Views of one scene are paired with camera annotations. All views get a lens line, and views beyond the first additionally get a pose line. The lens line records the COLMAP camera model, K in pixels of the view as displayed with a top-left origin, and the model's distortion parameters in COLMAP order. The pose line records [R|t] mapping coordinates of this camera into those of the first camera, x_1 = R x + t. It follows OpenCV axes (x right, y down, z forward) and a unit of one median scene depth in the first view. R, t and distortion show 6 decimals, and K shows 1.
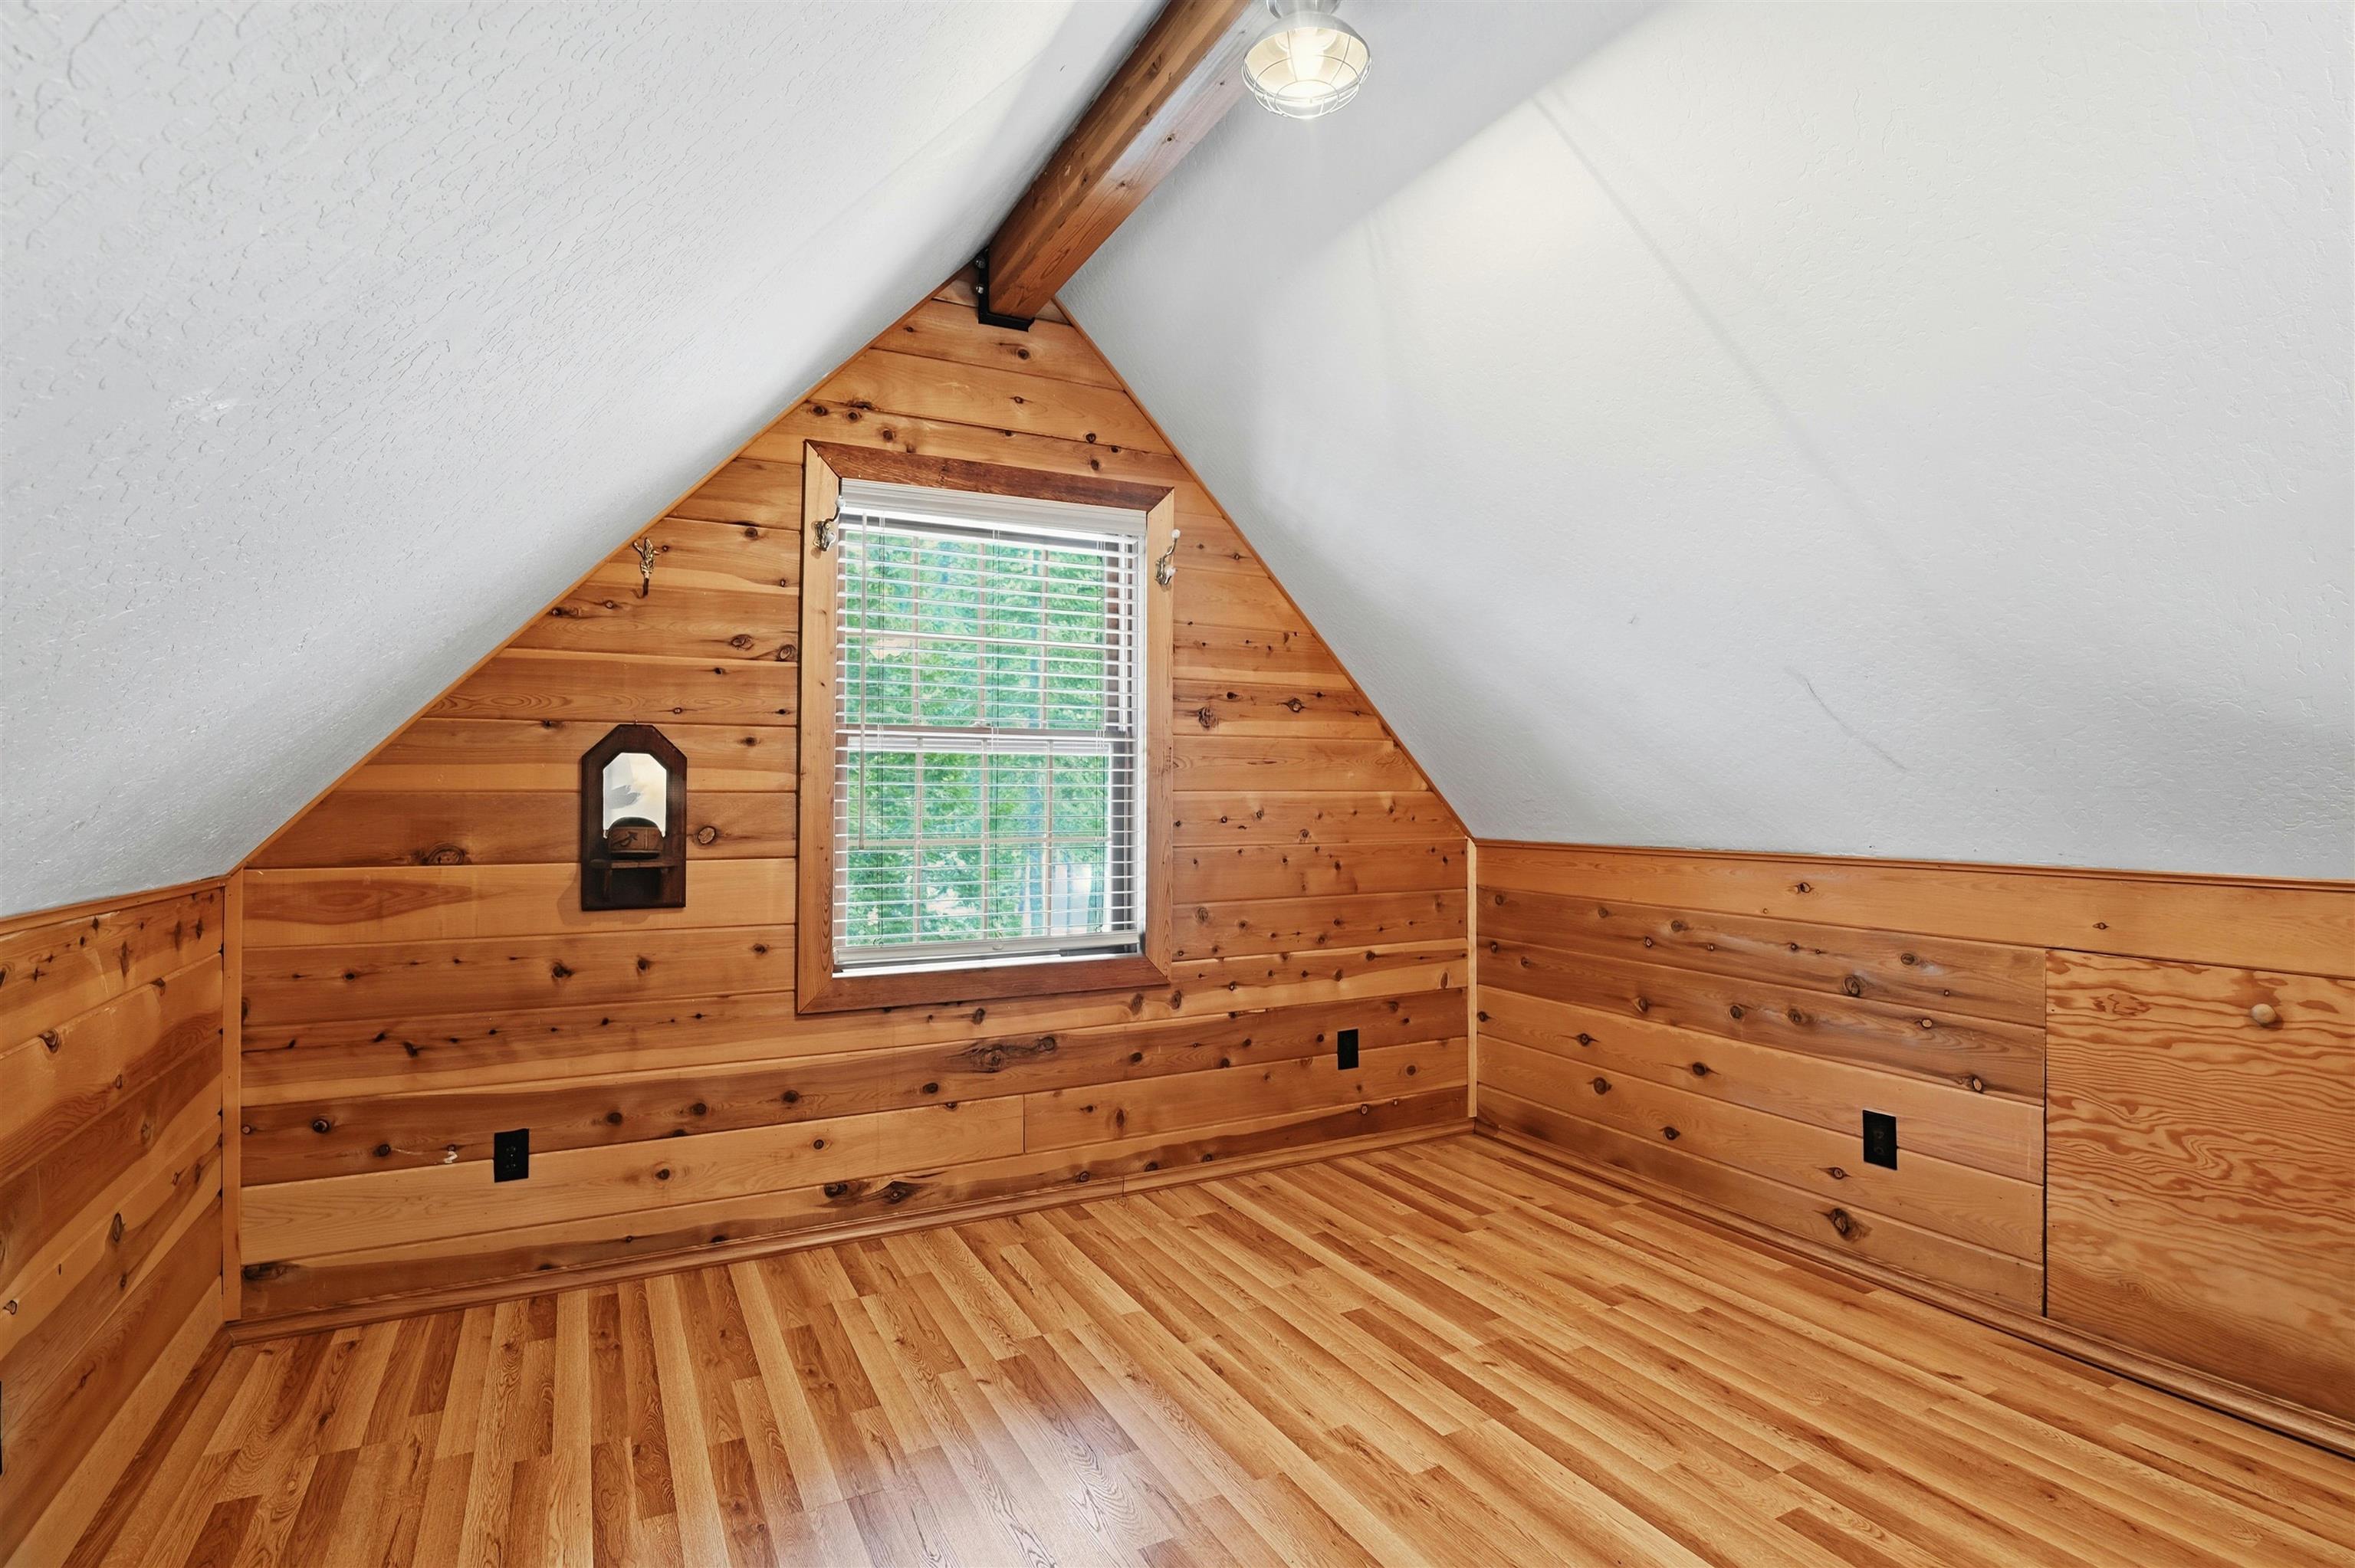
lens RADIAL K [[1154.6, 0, 1185.5], [0, 1154.6, 774.3], [0, 0, 1]] dist [-0.025540, -0.001562]
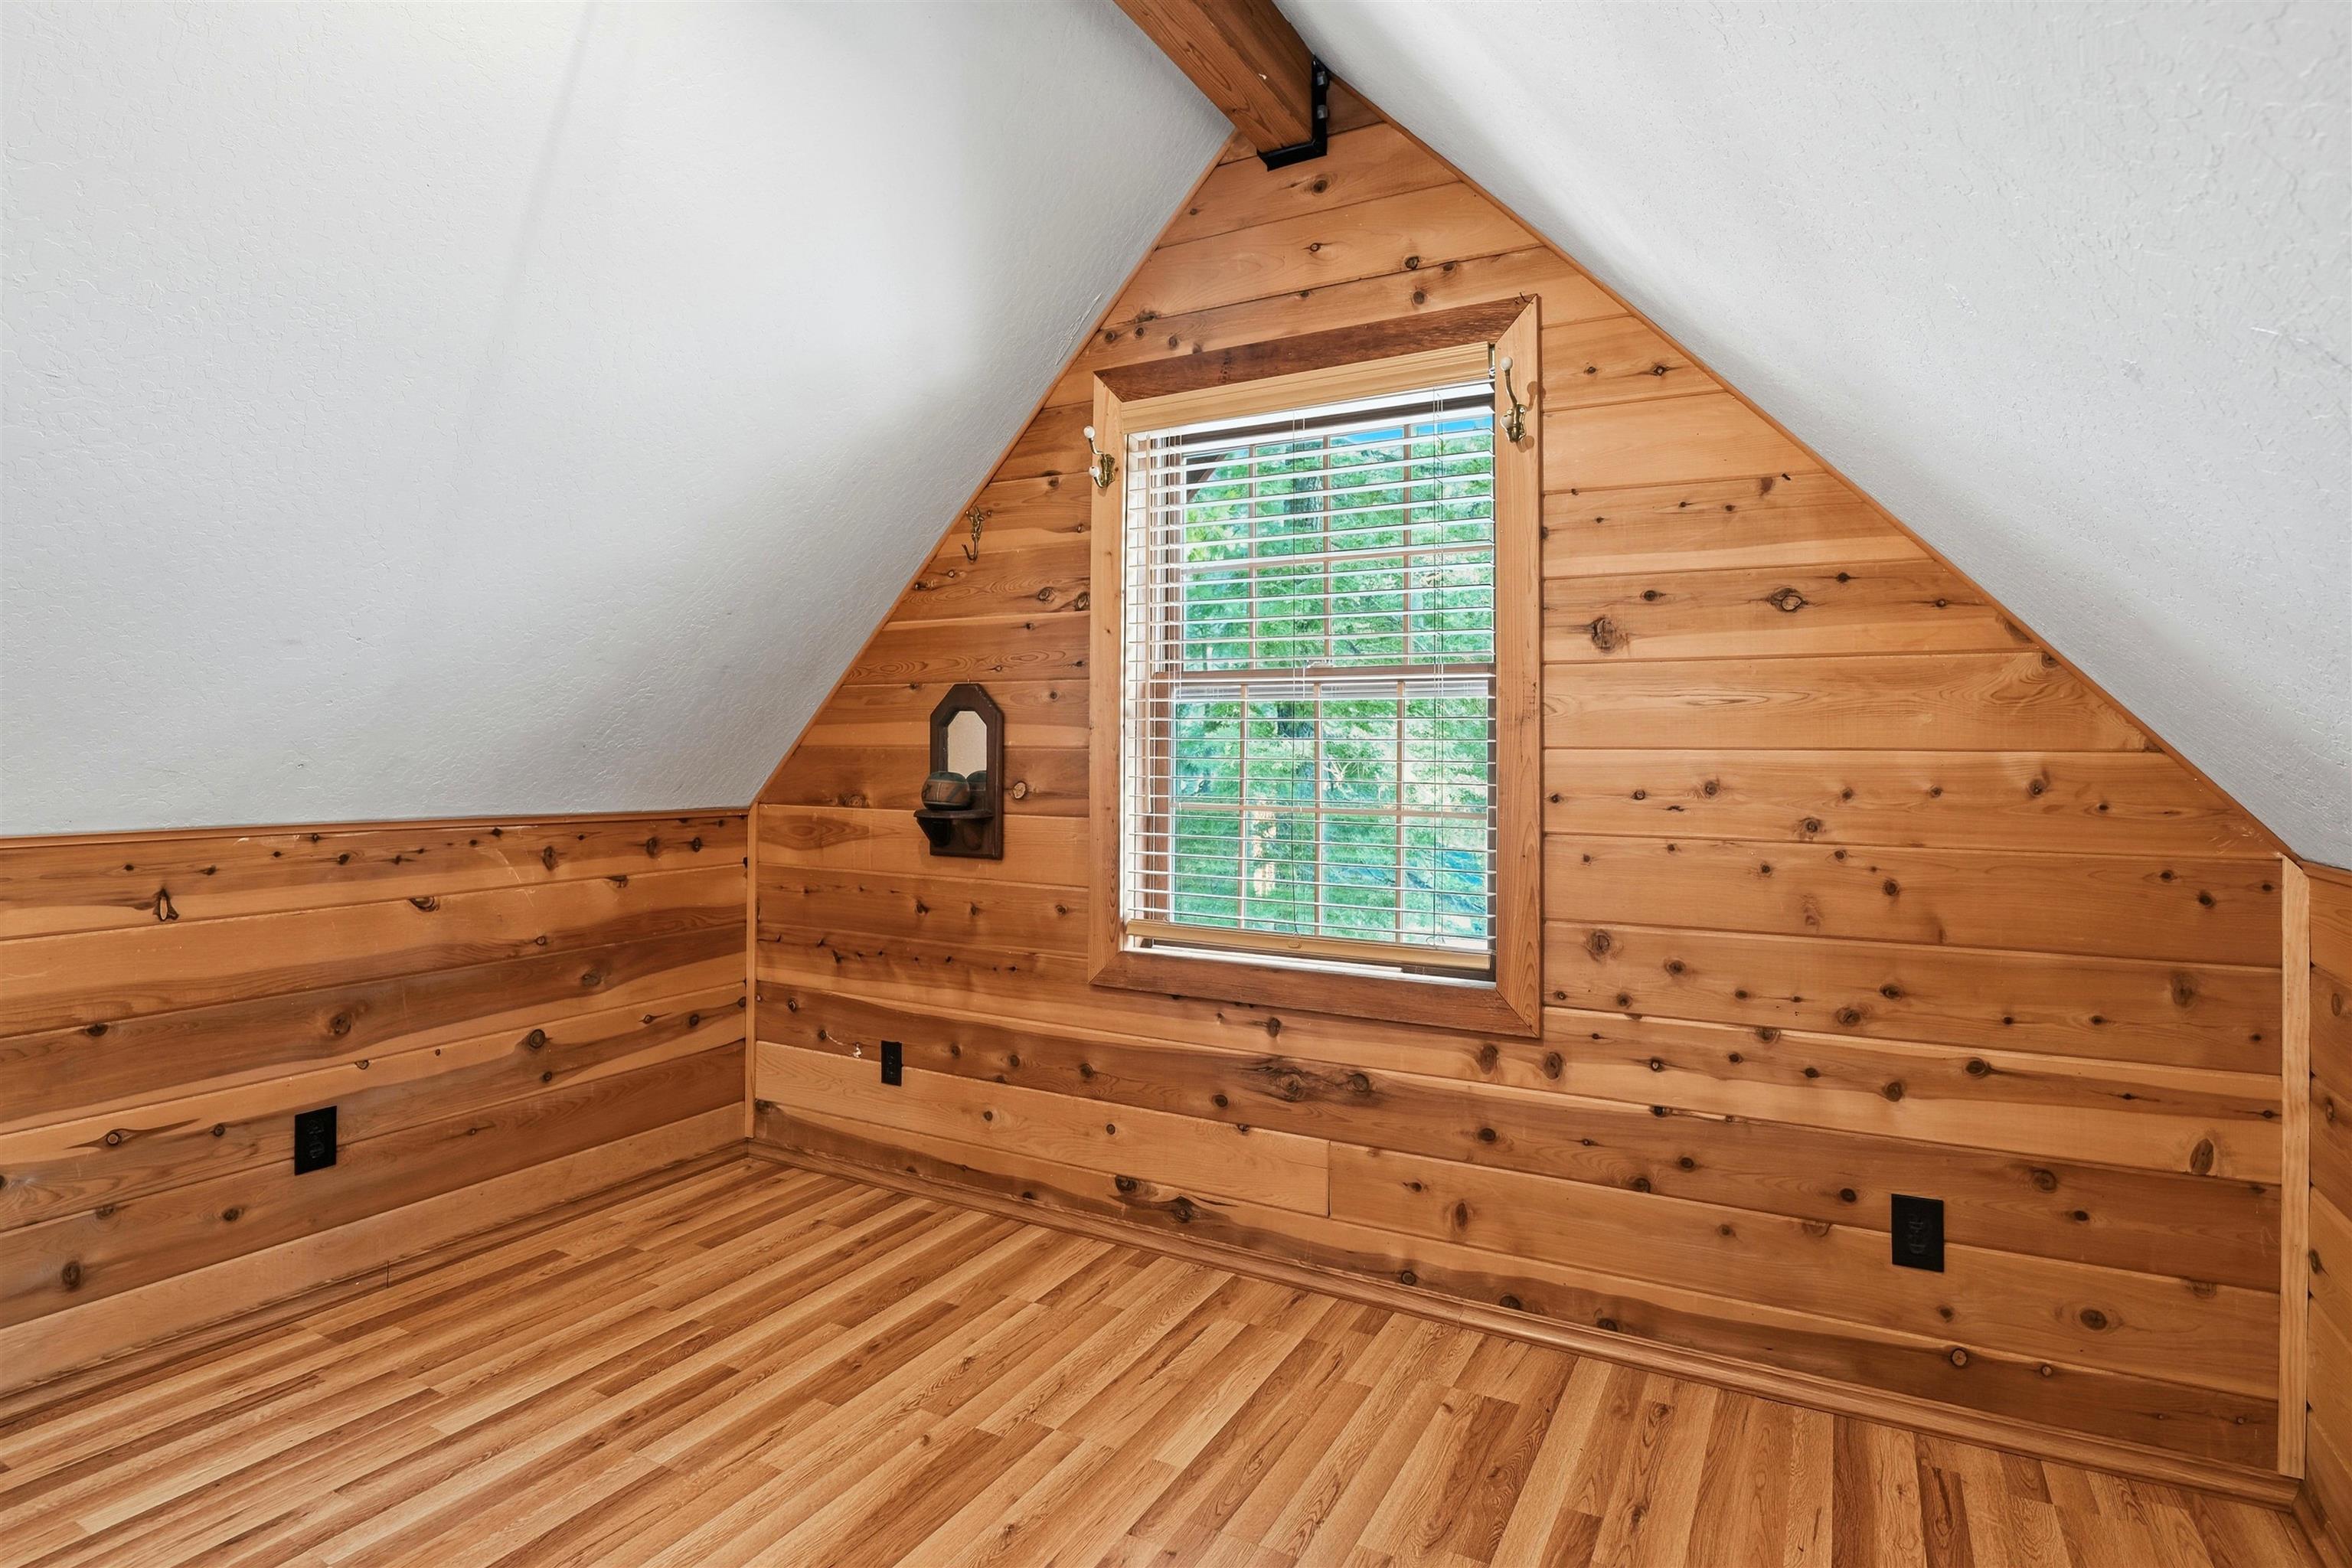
lens RADIAL K [[1199.3, 0, 1179.8], [0, 1199.3, 727.8], [0, 0, 1]] dist [-0.020522, -0.001647]
pose [[0.554629, -0.010085, -0.832037, 0.495991], [0.008673, 0.999942, -0.006339, 0.005598], [0.832053, -0.003701, 0.554684, 0.494125]]
